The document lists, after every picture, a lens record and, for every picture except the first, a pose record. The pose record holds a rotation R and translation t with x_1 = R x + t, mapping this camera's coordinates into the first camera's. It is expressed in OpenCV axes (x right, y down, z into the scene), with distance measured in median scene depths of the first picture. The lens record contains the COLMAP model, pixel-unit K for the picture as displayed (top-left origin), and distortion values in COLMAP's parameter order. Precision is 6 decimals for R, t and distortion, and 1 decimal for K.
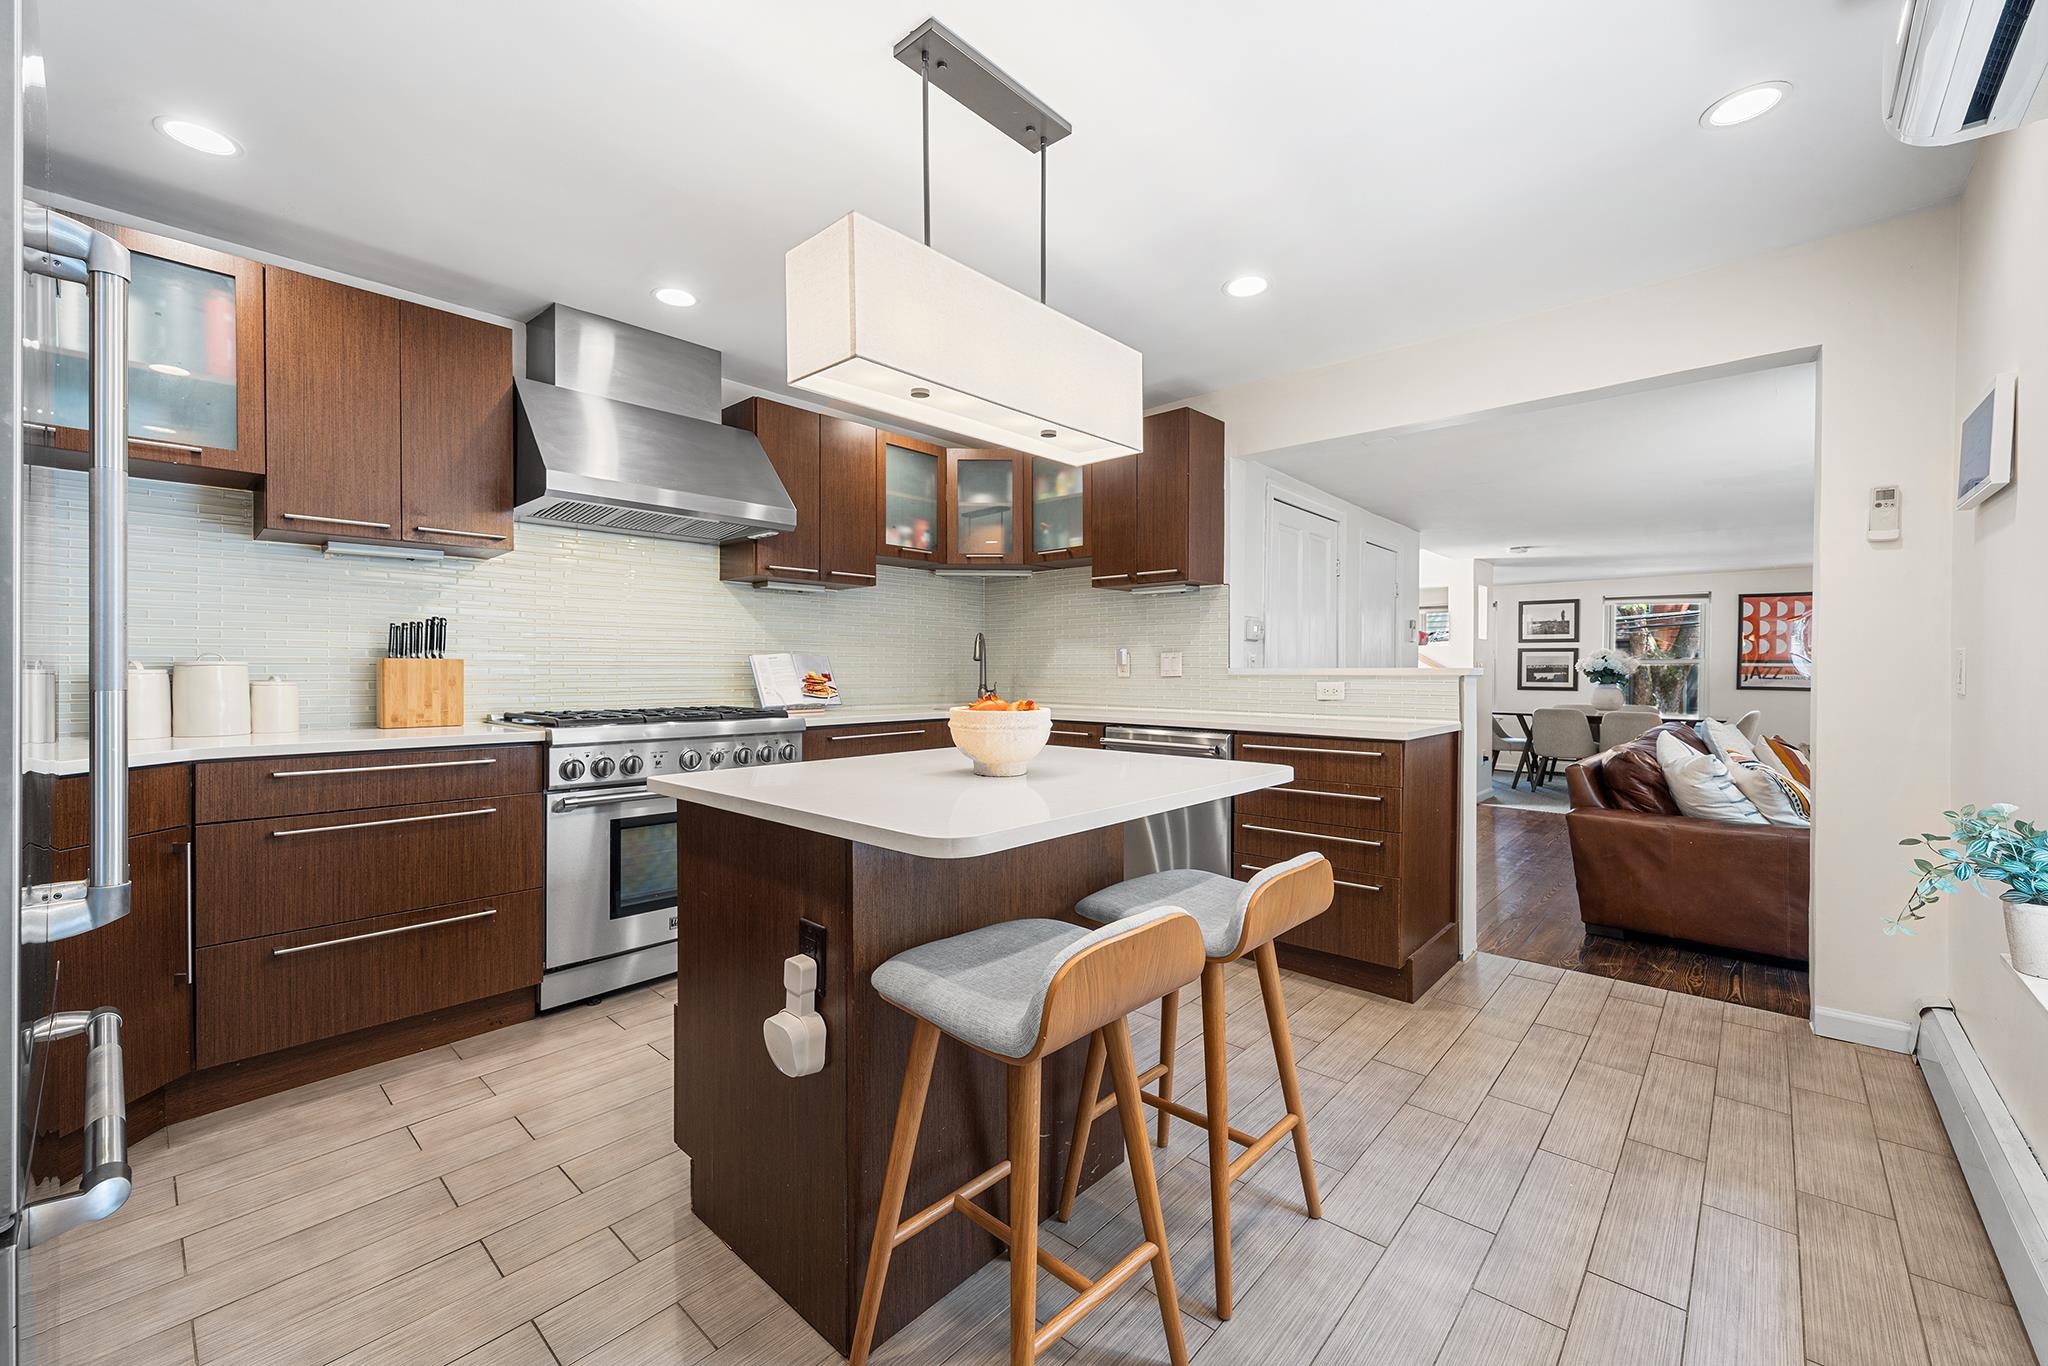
lens RADIAL K [[843.4, 0, 1004.1], [0, 843.4, 677.1], [0, 0, 1]] dist [0.002060, -0.000726]
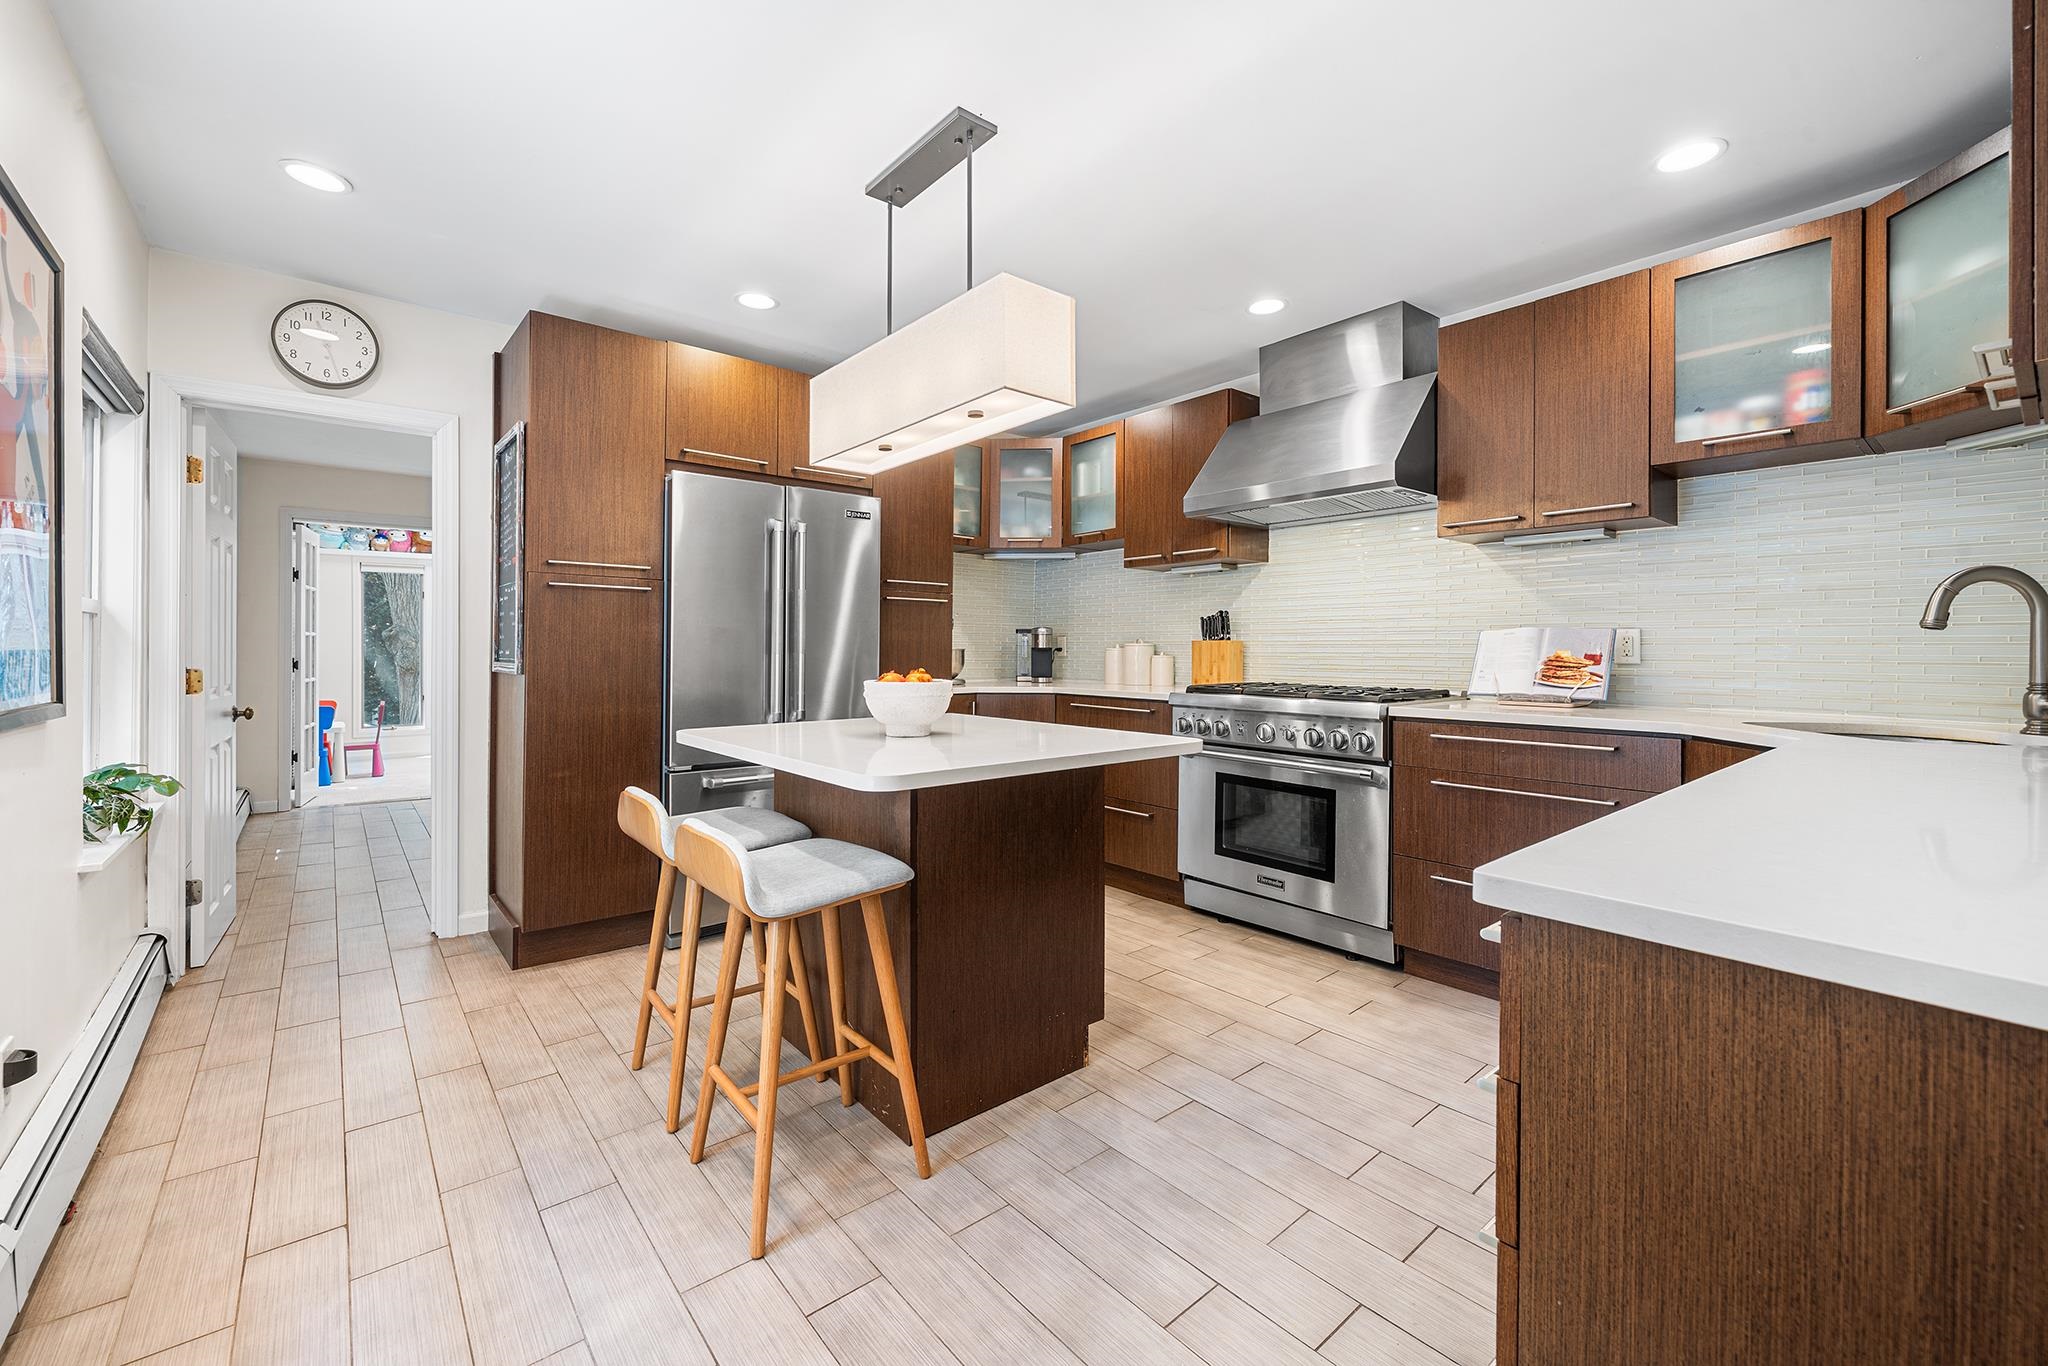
lens RADIAL K [[843.4, 0, 1016.5], [0, 843.4, 646.6], [0, 0, 1]] dist [0.002060, -0.000726]
pose [[-0.148821, -0.005263, -0.988850, 0.672738], [-0.012726, 0.999913, -0.003406, -0.002343], [0.988782, 0.012077, -0.148875, 0.774268]]
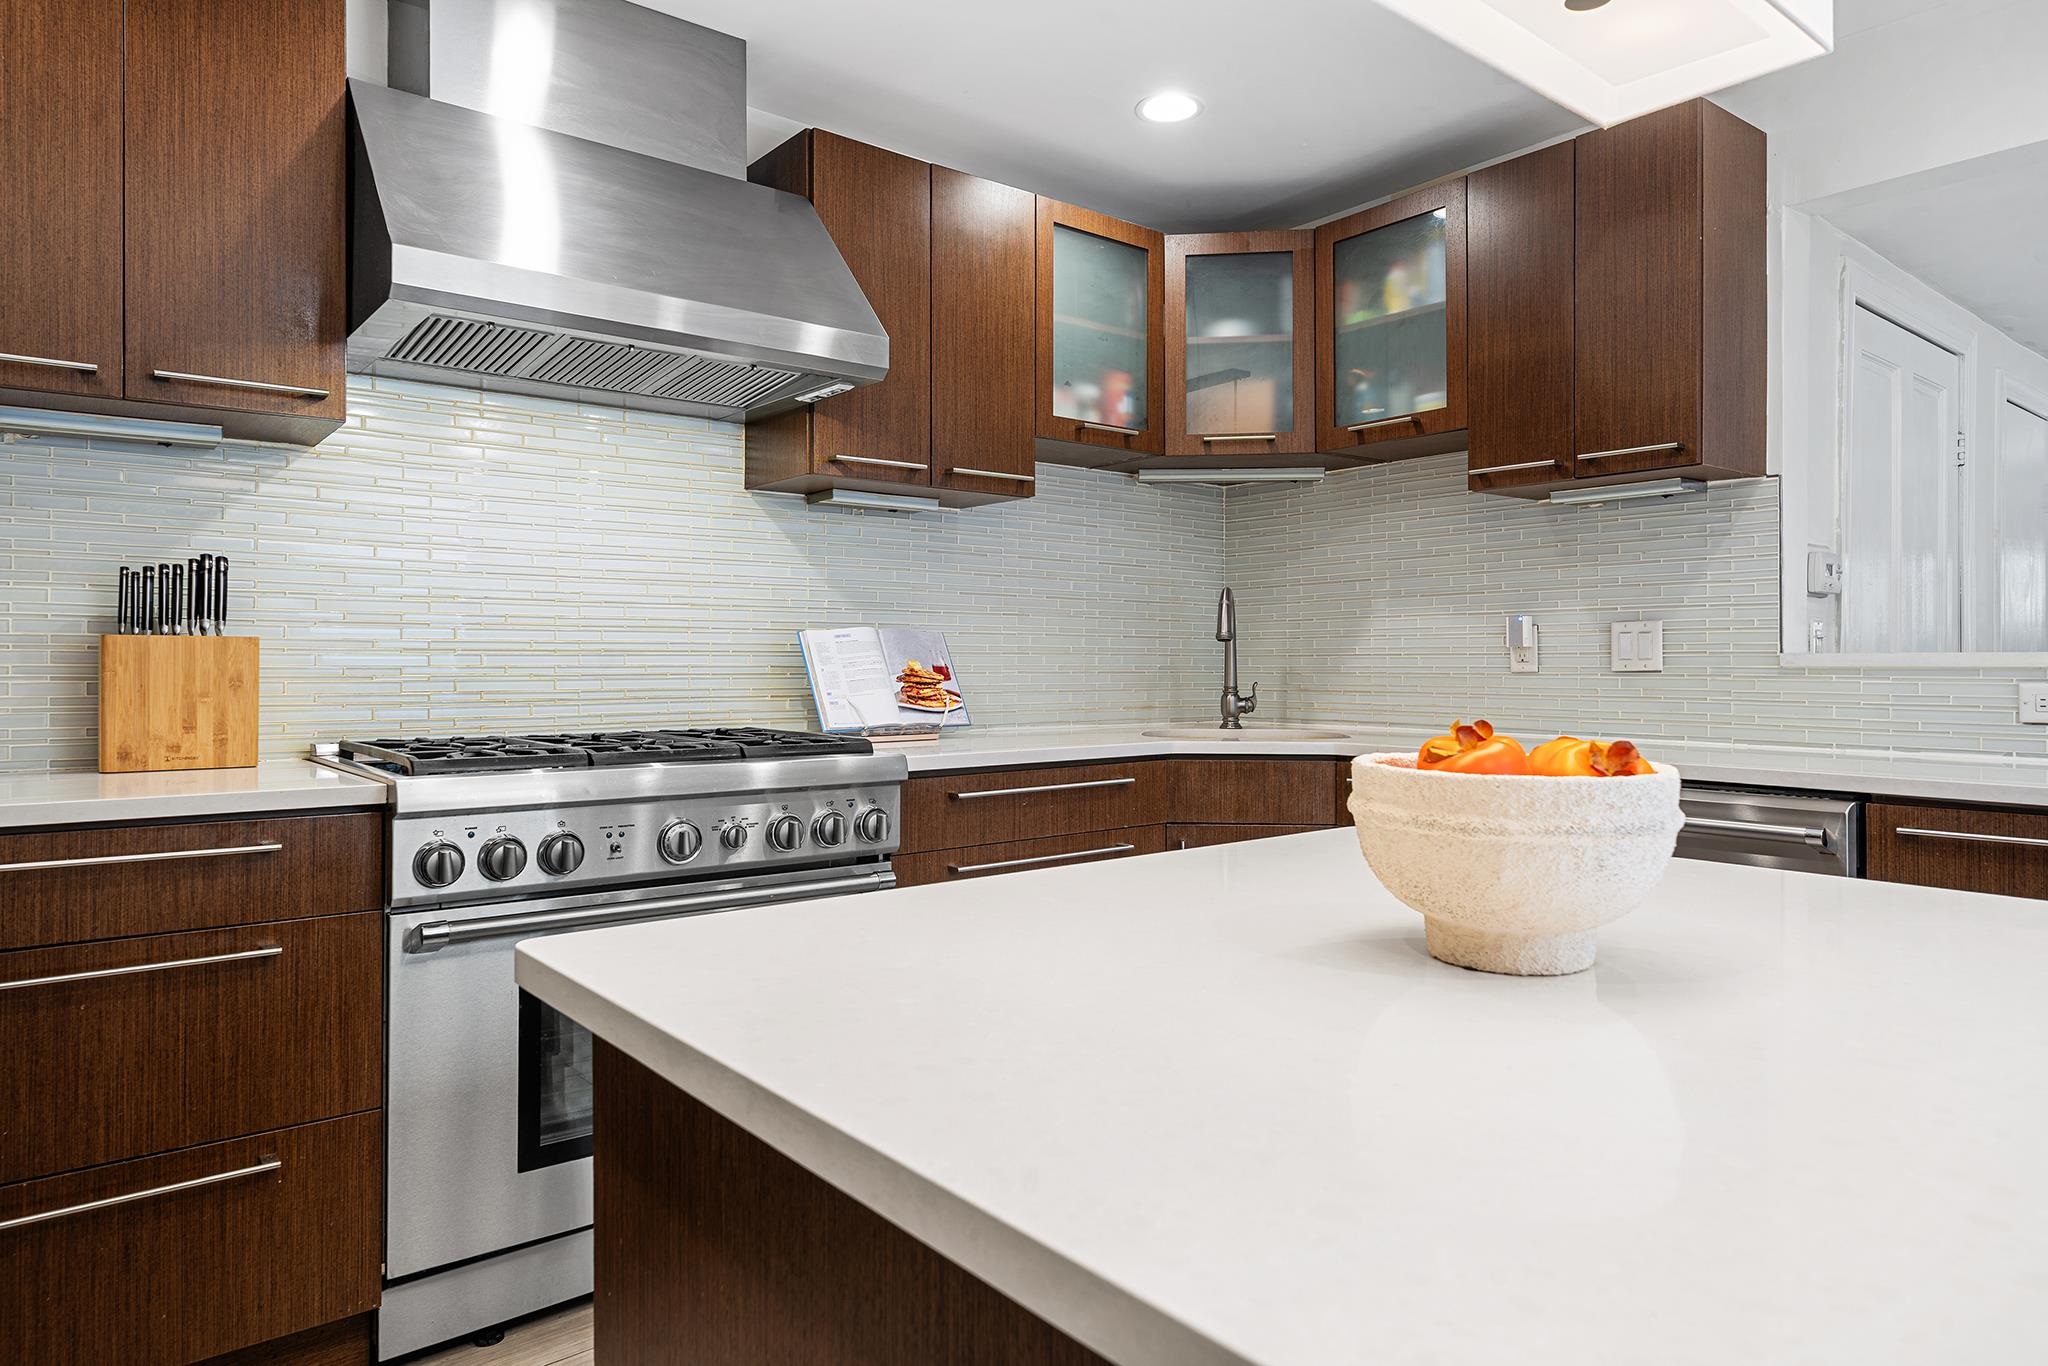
lens RADIAL K [[1268.9, 0, 970.3], [0, 1268.9, 666.5], [0, 0, 1]] dist [0.003470, 0.000066]
pose [[0.986748, -0.000821, -0.162260, -0.080024], [-0.000089, 0.999984, -0.005596, 0.000976], [0.162262, 0.005536, 0.986732, 0.277470]]
